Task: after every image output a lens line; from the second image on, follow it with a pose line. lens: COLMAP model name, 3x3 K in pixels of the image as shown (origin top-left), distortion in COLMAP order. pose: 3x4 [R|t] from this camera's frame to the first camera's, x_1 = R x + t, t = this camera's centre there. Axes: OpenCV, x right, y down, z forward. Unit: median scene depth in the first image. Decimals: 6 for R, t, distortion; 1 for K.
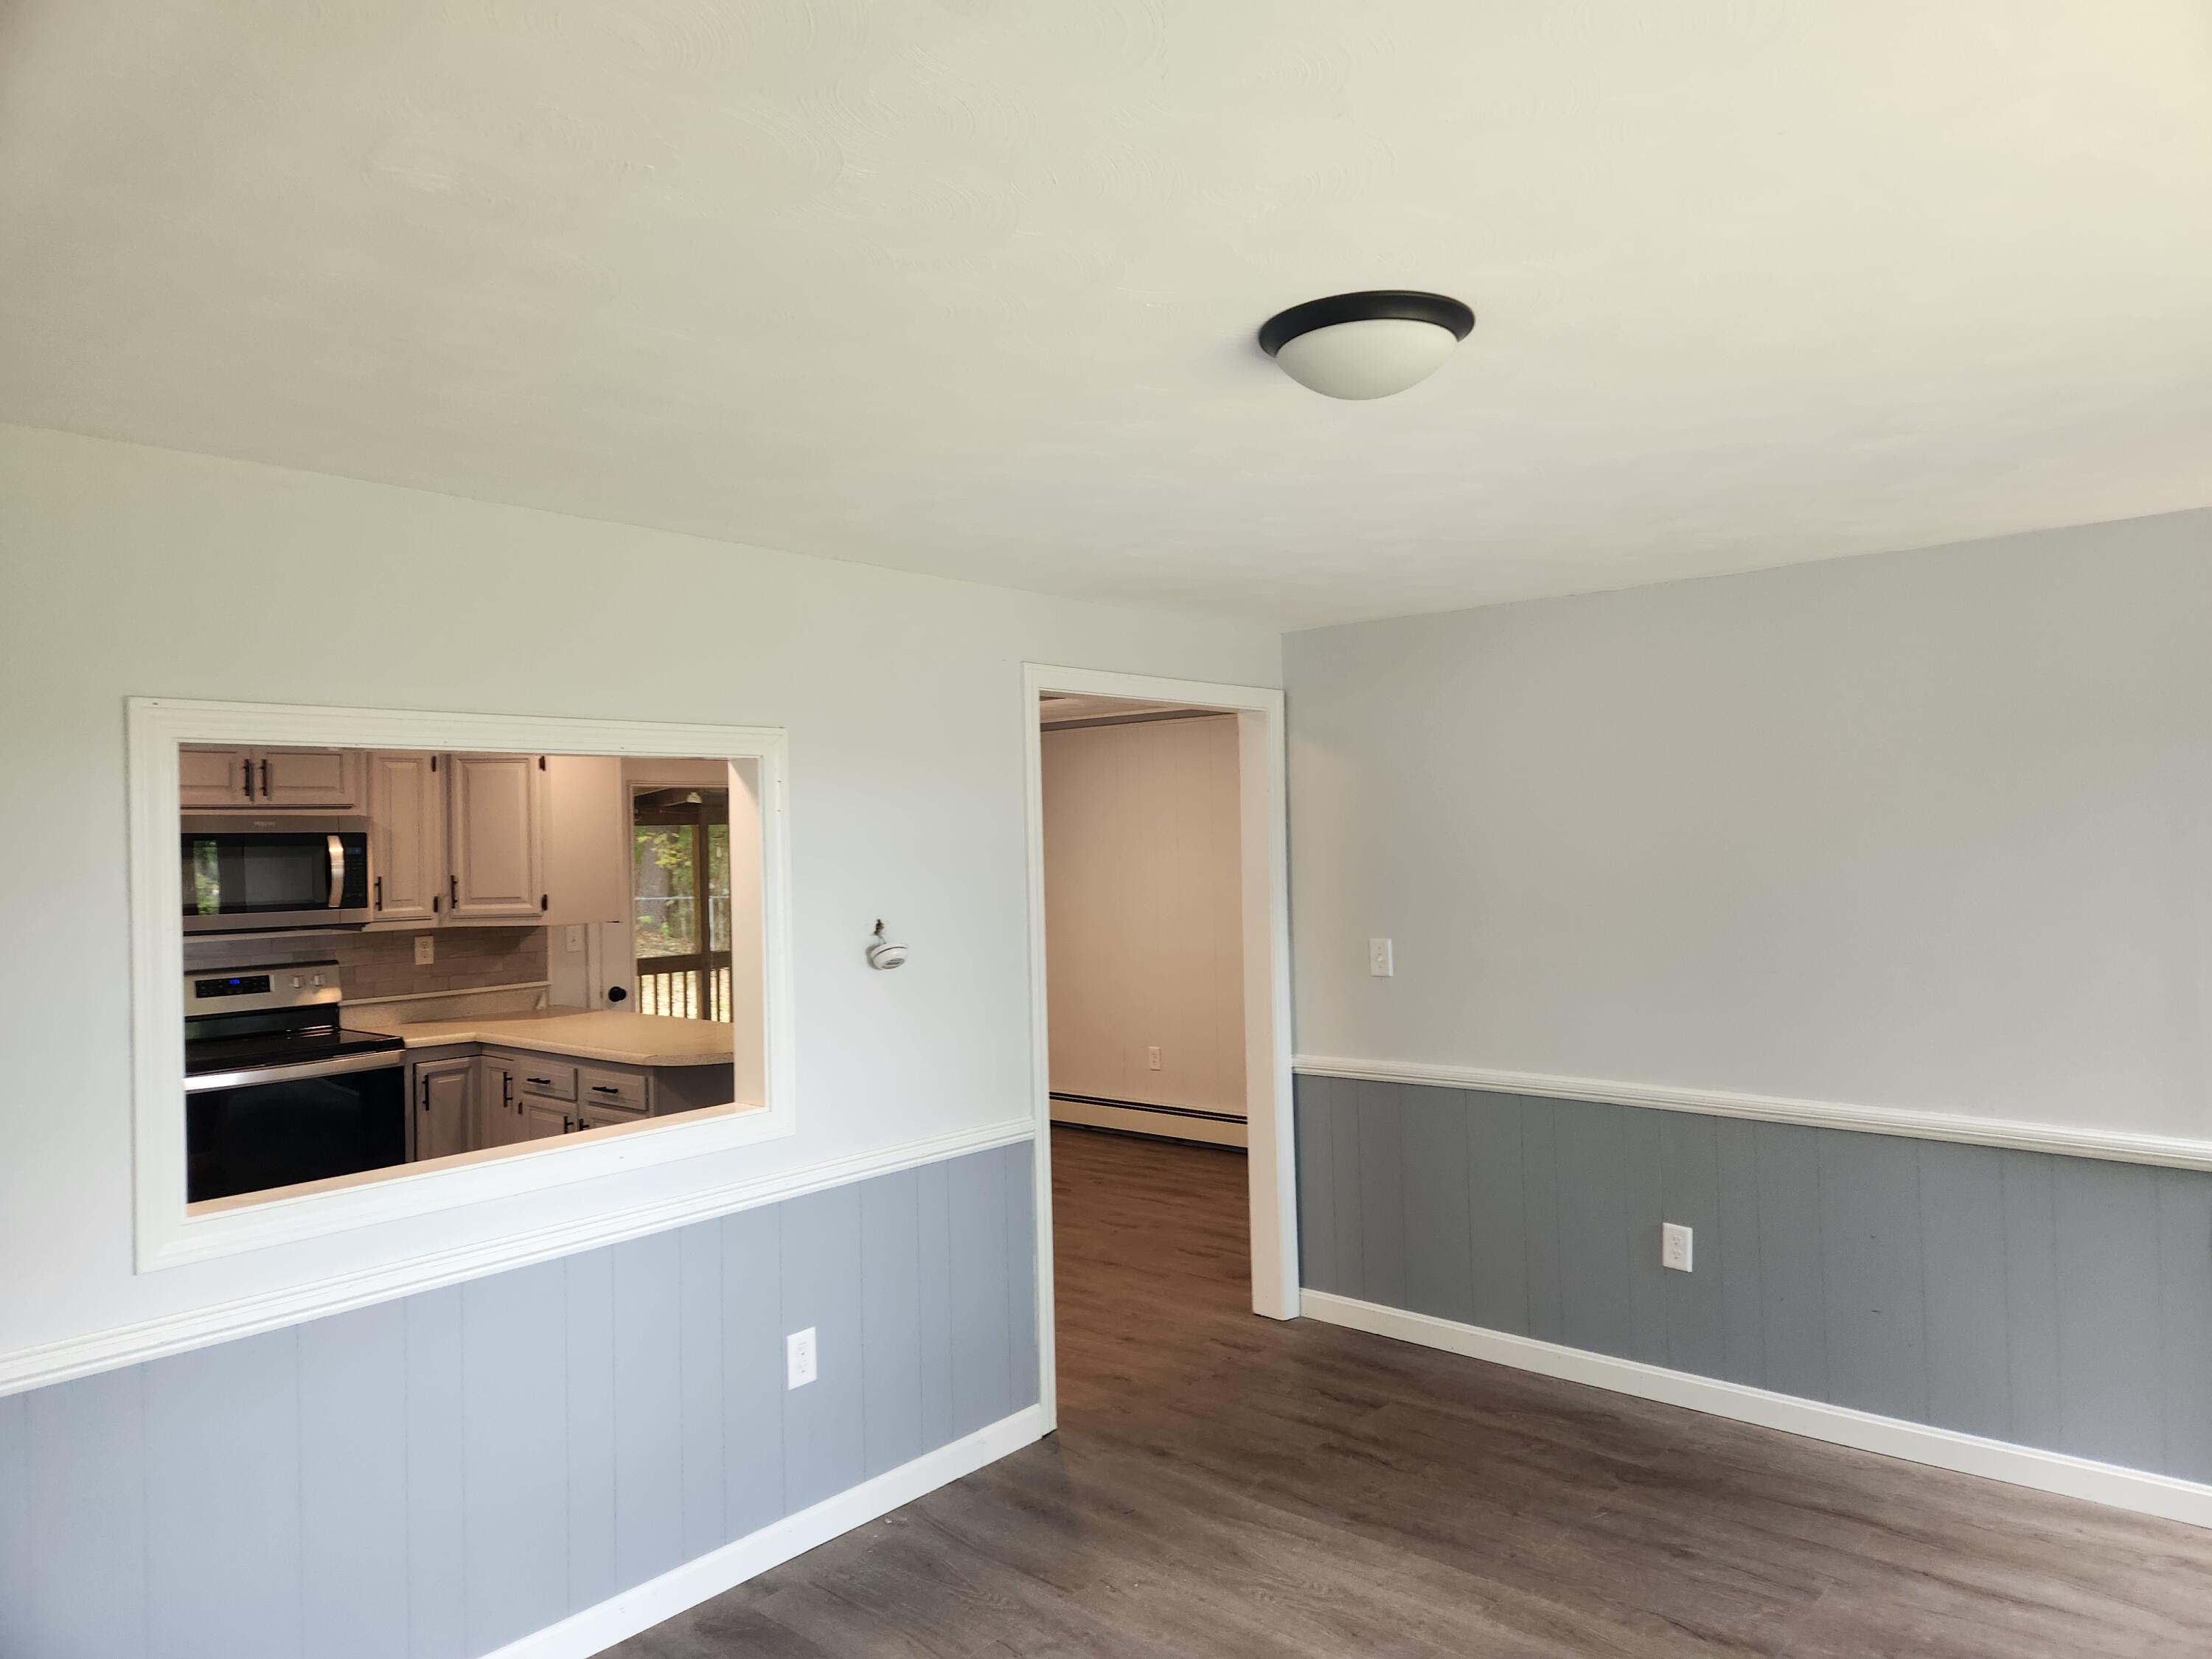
lens RADIAL K [[1466.1, 0, 1106.0], [0, 1466.1, 829.5], [0, 0, 1]] dist [-0.005695, -0.002639]
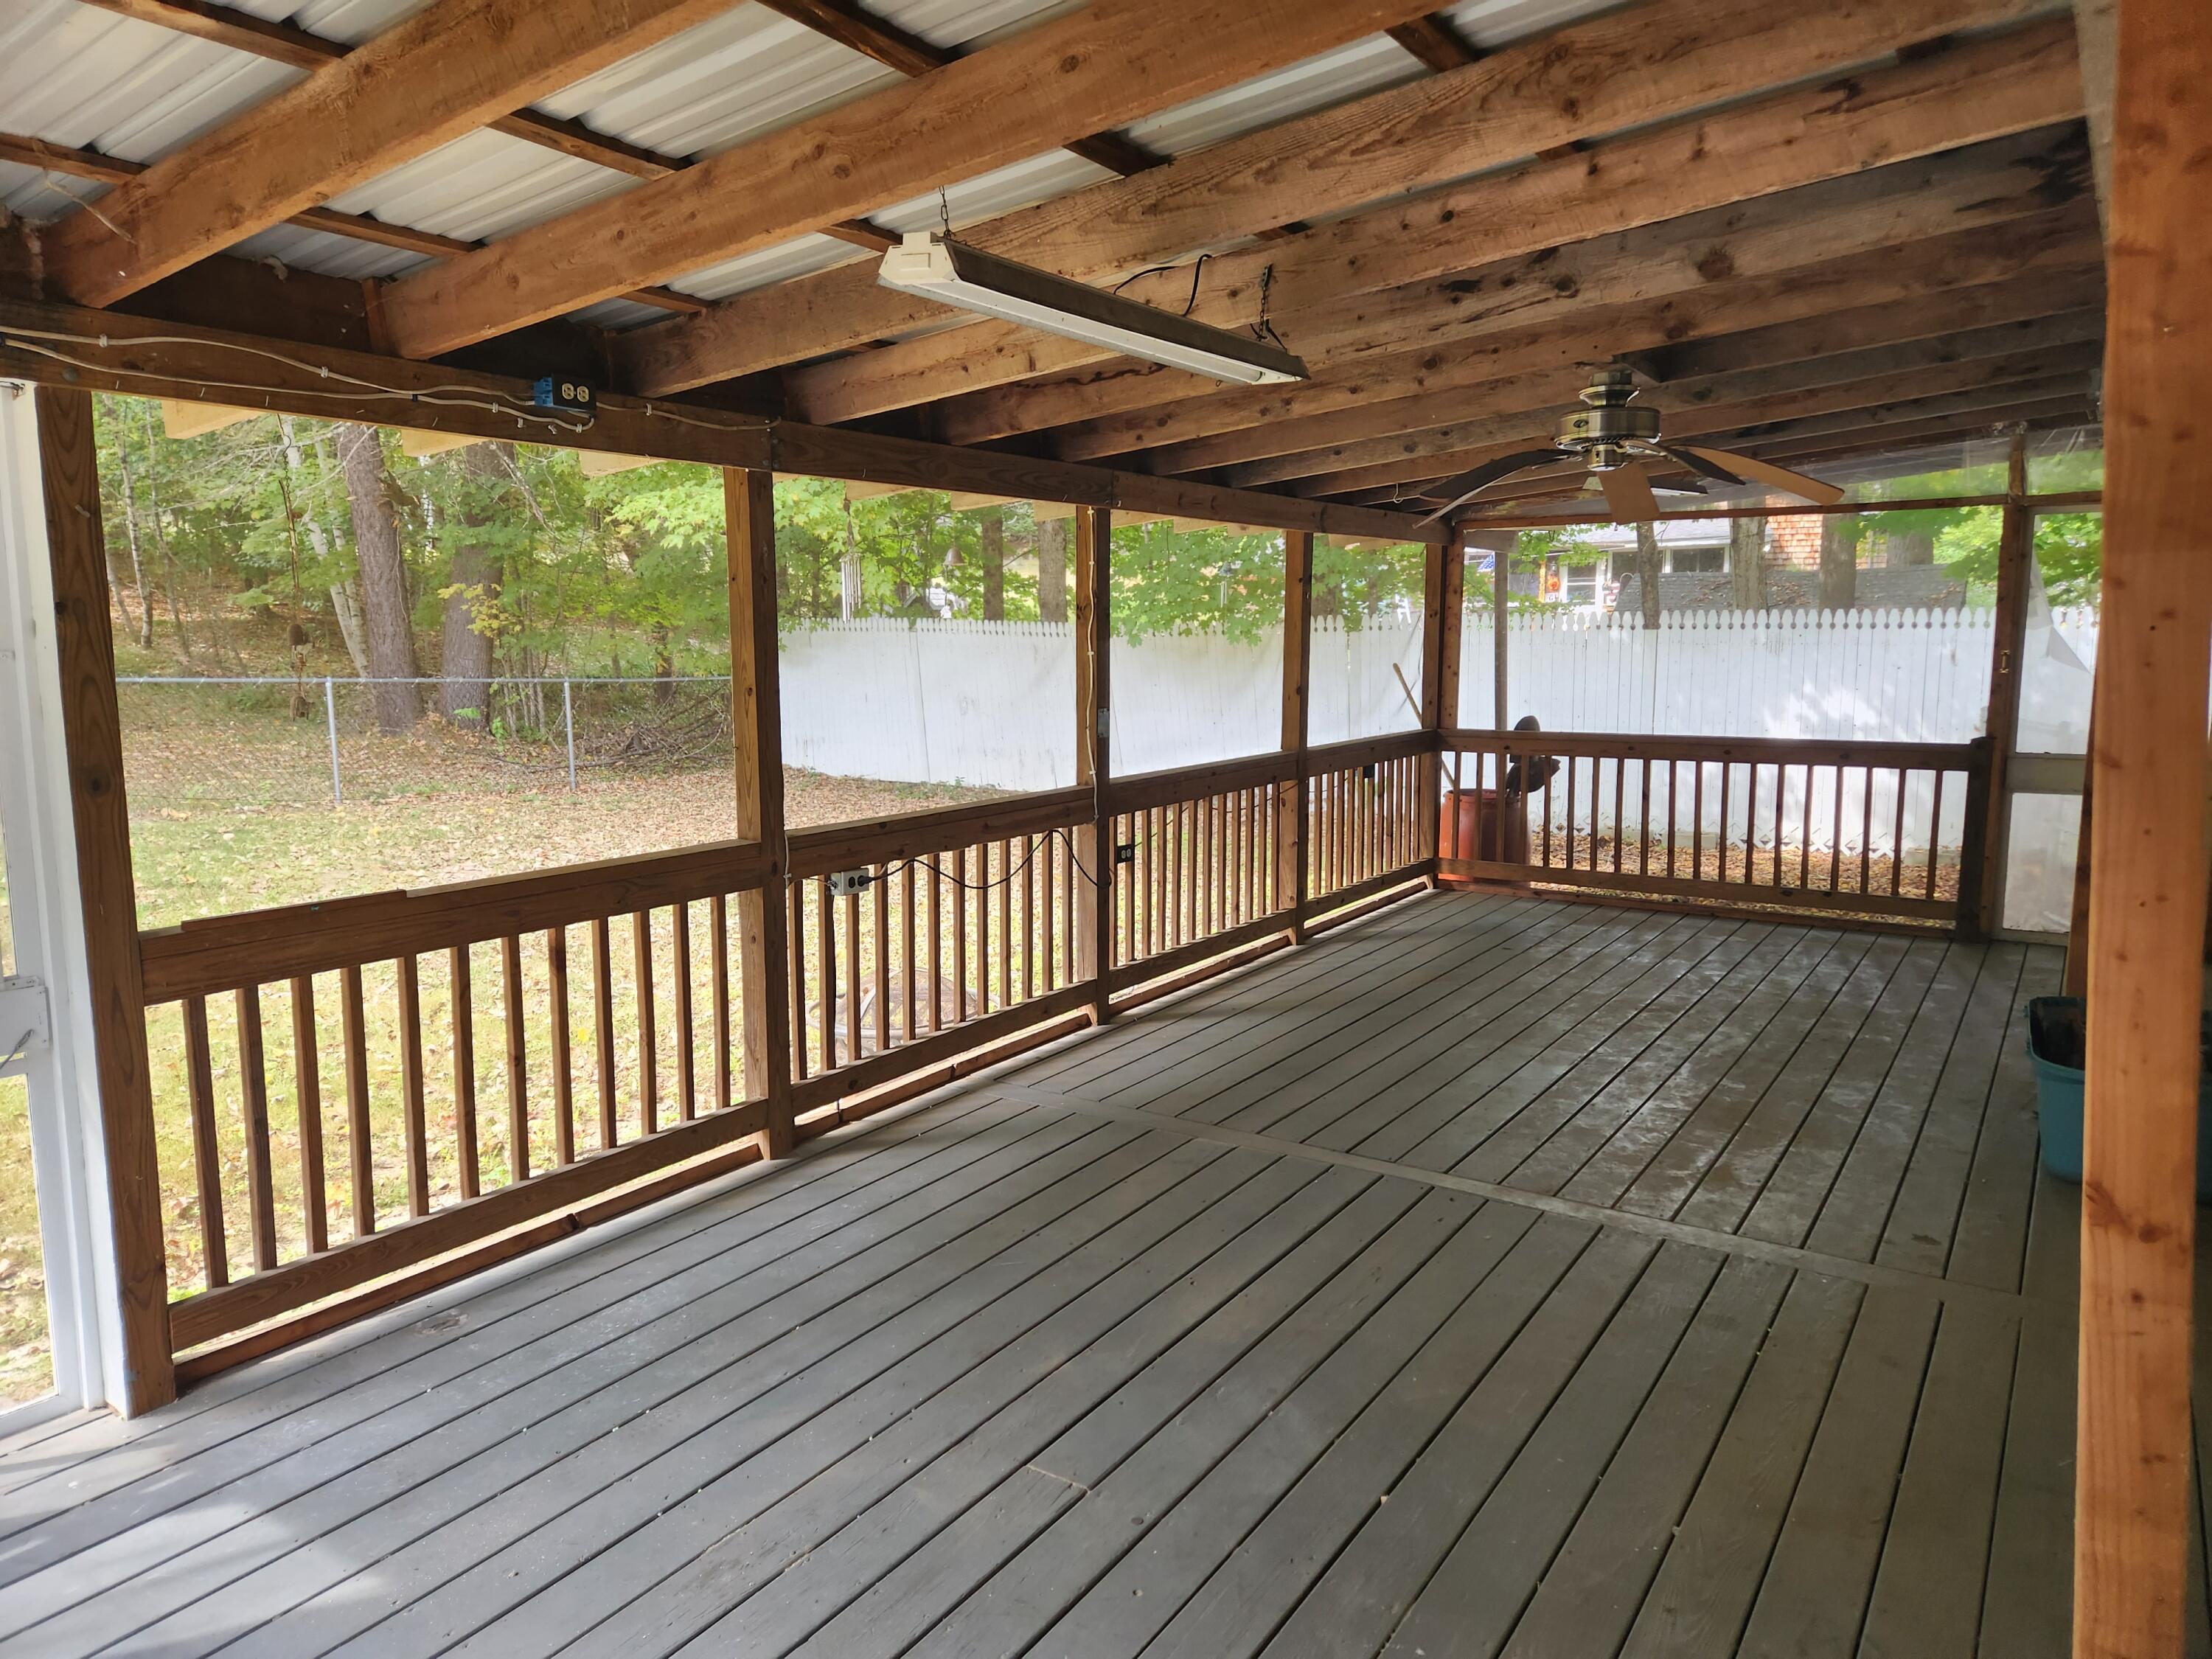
lens RADIAL K [[1466.1, 0, 1106.0], [0, 1466.1, 829.5], [0, 0, 1]] dist [-0.005695, -0.002639]
pose [[0.990903, -0.000470, 0.134578, -0.239630], [-0.018926, 0.989569, 0.142811, 0.029709], [-0.133241, -0.144059, 0.980558, 0.639841]]
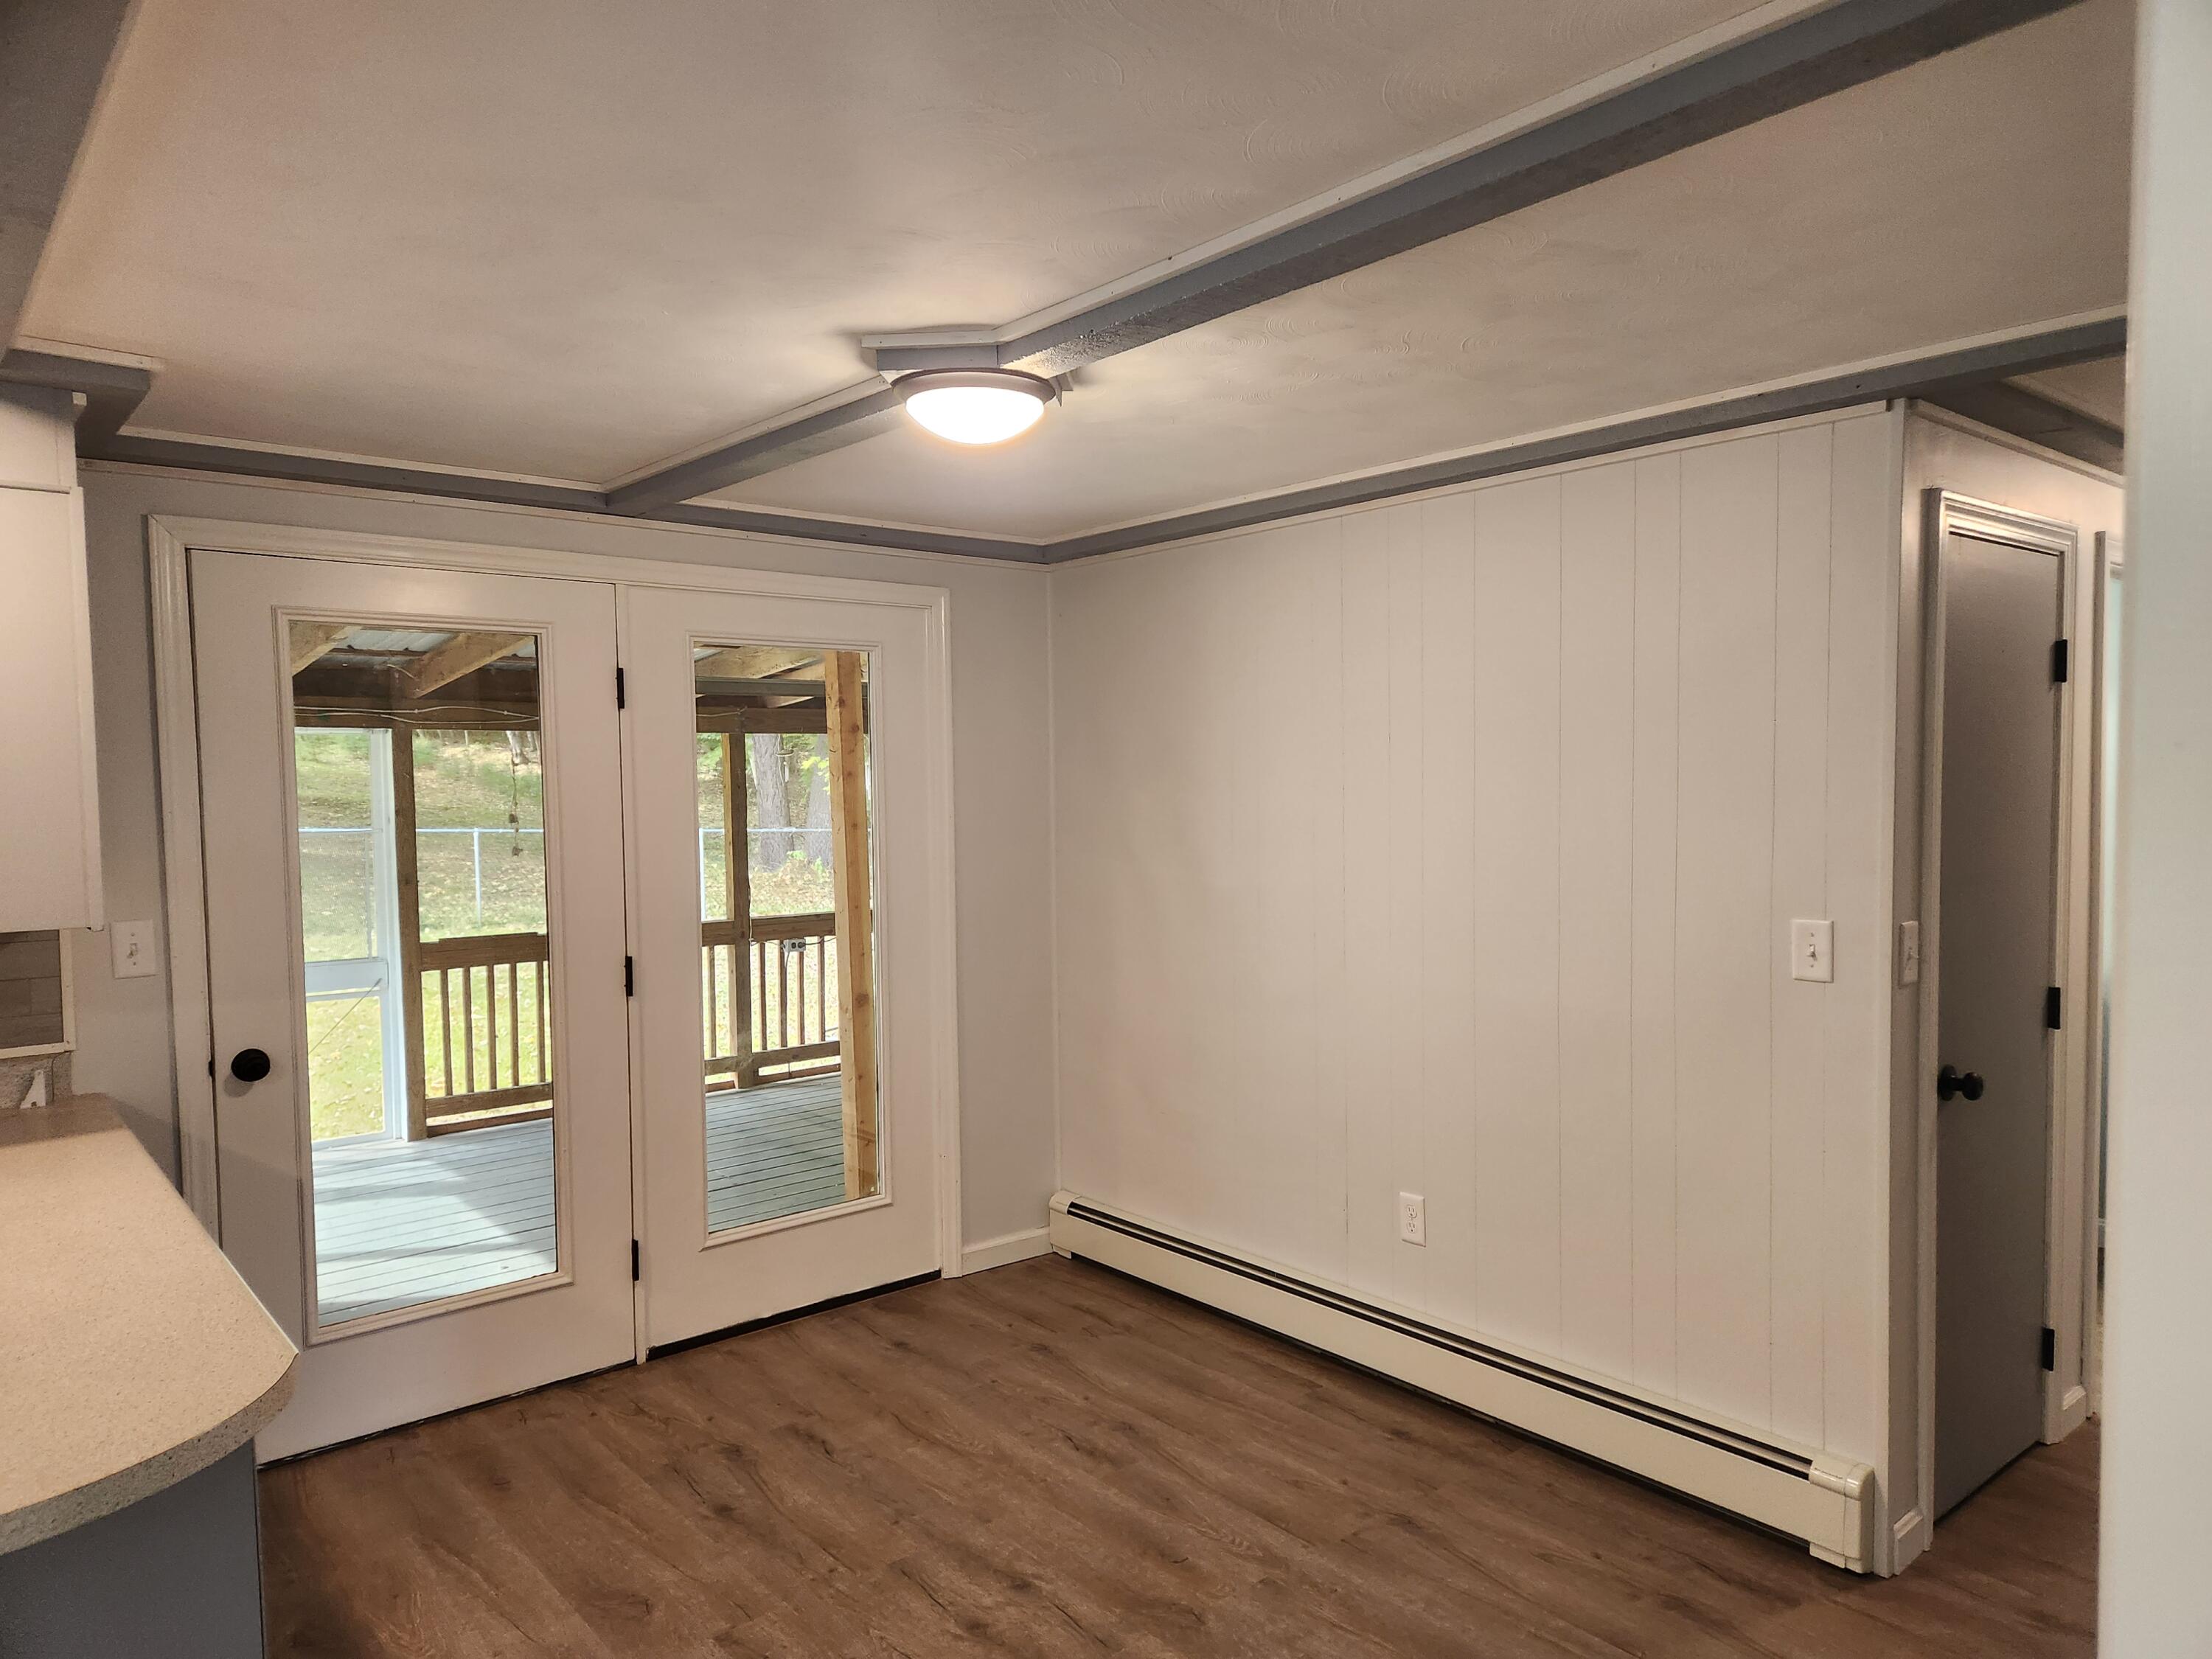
lens RADIAL K [[1491.0, 0, 1116.9], [0, 1491.0, 867.1], [0, 0, 1]] dist [0.004148, 0.000346]
pose [[0.987161, 0.010425, -0.159390, 0.009677], [0.001495, 0.997221, 0.074482, 0.008341], [0.159724, -0.073764, 0.984402, 0.344854]]
